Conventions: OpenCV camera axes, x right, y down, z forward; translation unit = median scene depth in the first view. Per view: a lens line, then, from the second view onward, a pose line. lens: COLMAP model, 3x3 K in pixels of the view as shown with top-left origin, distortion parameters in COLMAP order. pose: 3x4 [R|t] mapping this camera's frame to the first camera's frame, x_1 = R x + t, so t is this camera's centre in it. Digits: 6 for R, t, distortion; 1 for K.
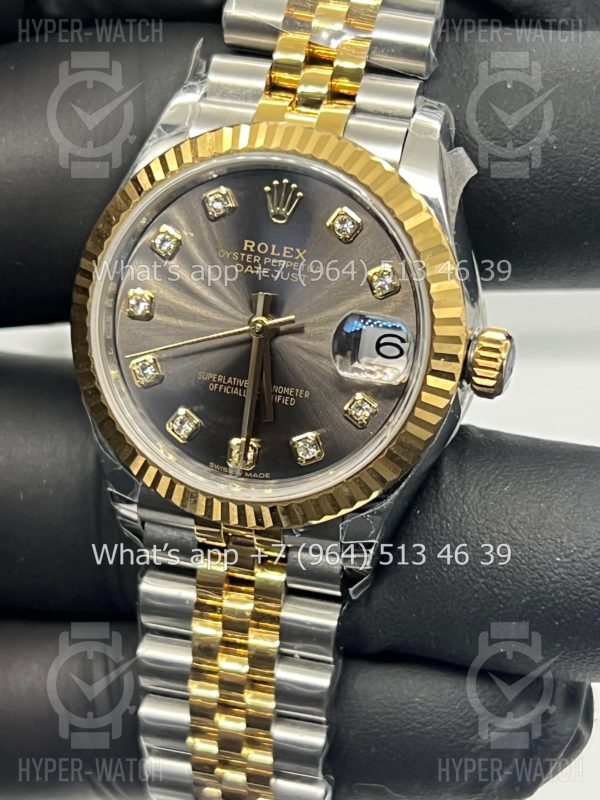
lens RADIAL K [[1882.0, 0, 300.0], [0, 1882.0, 400.0], [0, 0, 1]] dist [0.200945, 0.633417]
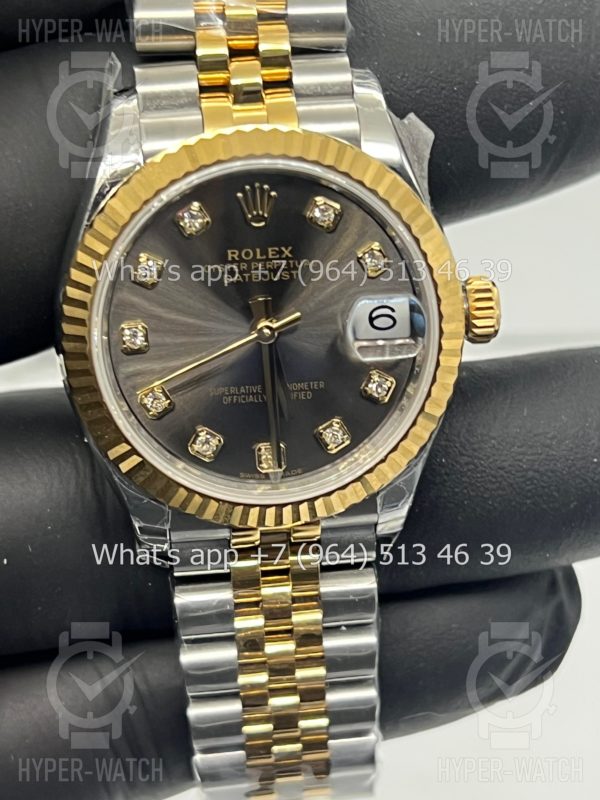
lens RADIAL K [[1882.0, 0, 300.0], [0, 1882.0, 400.0], [0, 0, 1]] dist [0.200945, 0.633417]
pose [[0.924772, -0.259250, 0.278541, -0.289219], [0.224144, 0.962658, 0.151818, -0.150239], [-0.307499, -0.077964, 0.948349, 0.040263]]
